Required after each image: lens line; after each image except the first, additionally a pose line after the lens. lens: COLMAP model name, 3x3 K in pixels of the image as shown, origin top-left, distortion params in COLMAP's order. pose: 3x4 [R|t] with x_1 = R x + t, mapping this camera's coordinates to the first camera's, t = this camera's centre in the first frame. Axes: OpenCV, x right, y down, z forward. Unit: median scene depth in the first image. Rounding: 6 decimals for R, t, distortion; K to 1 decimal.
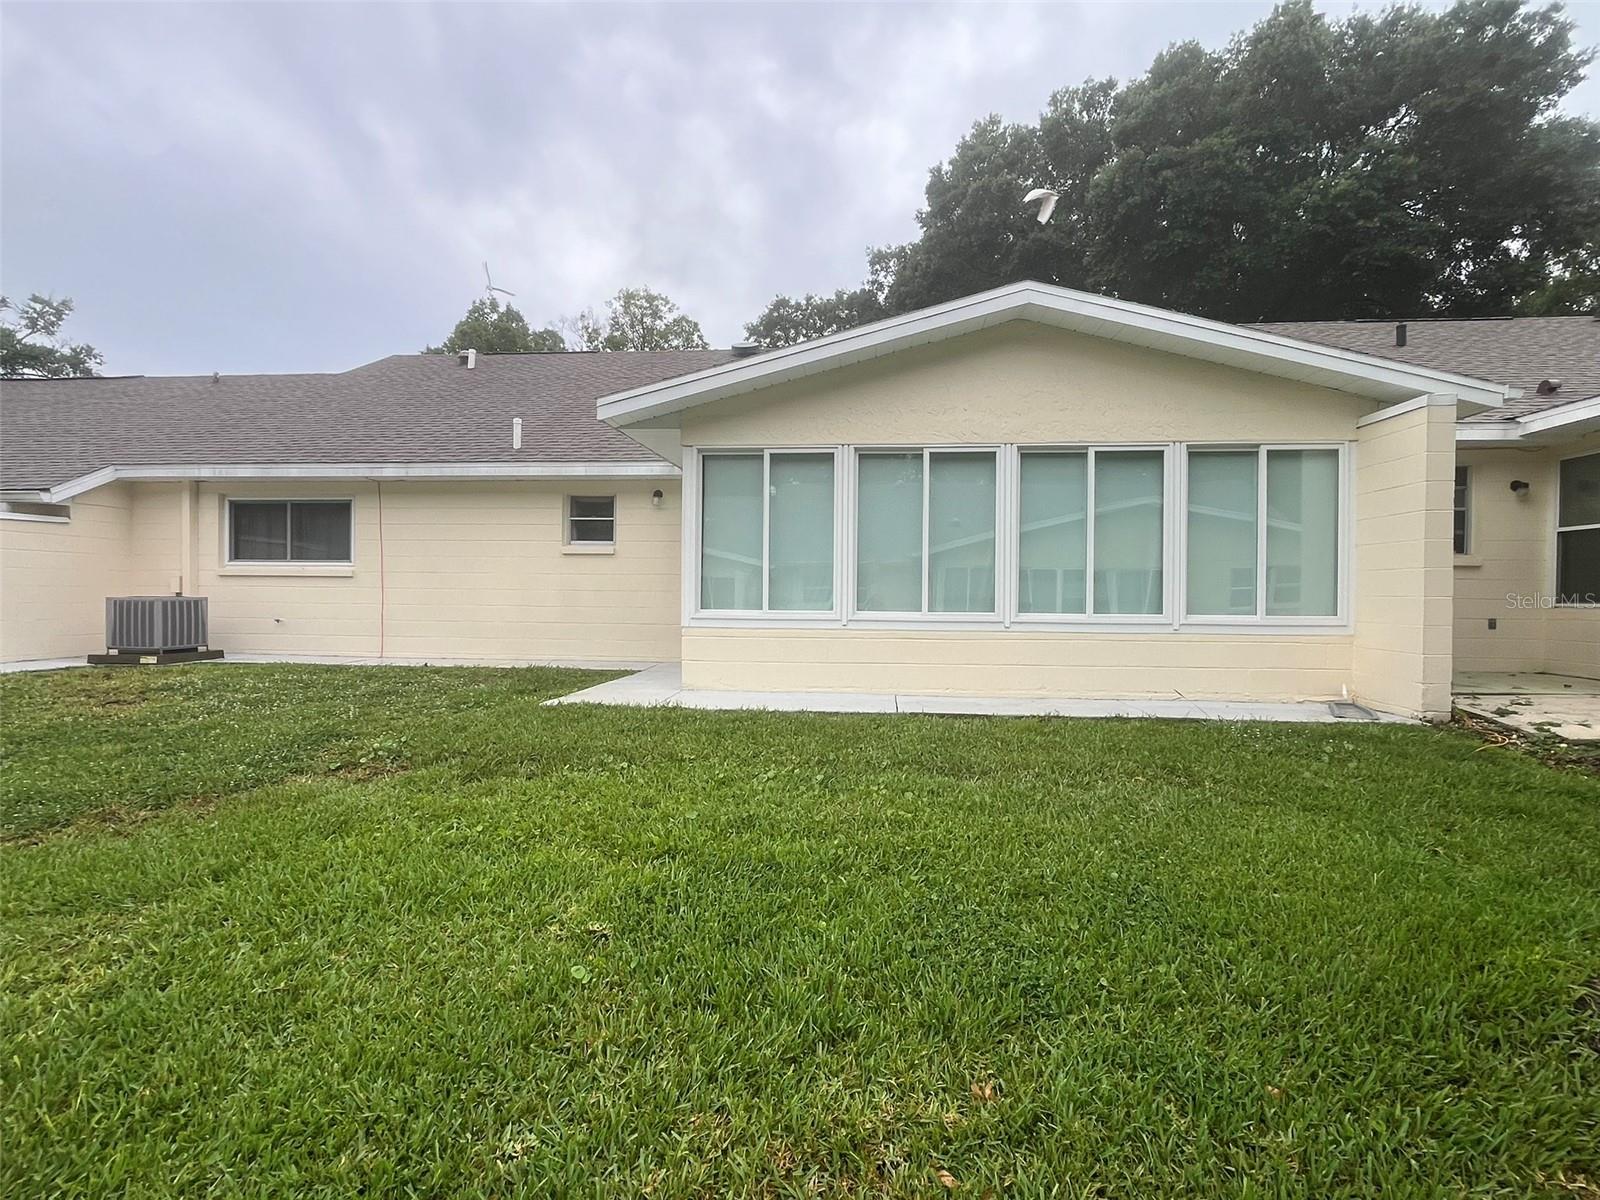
lens RADIAL K [[791.5, 0, 798.7], [0, 791.5, 599.8], [0, 0, 1]] dist [-0.003464, 0.000228]
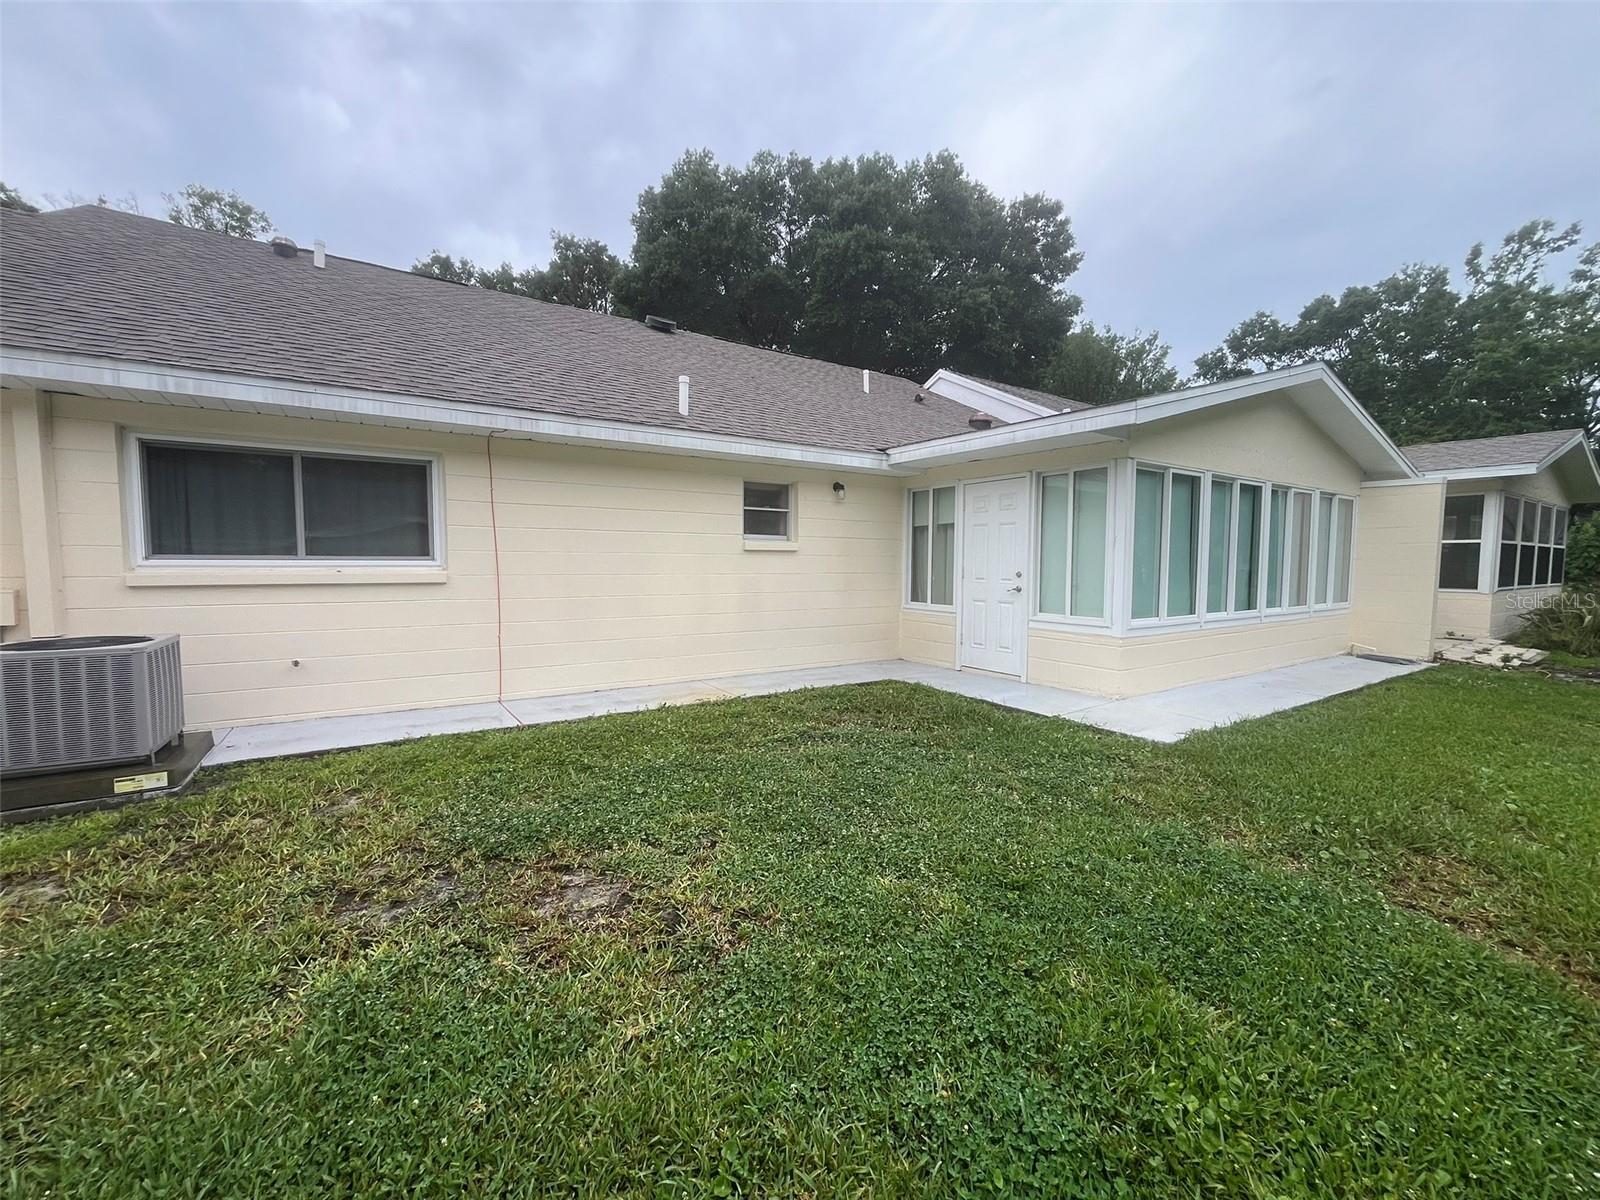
lens RADIAL K [[638.9, 0, 800.9], [0, 638.9, 598.1], [0, 0, 1]] dist [-0.003627, 0.000415]
pose [[0.789702, -0.039084, 0.612244, -0.653080], [0.003221, 0.998219, 0.059570, -0.046501], [-0.613482, -0.045070, 0.788421, 0.417117]]
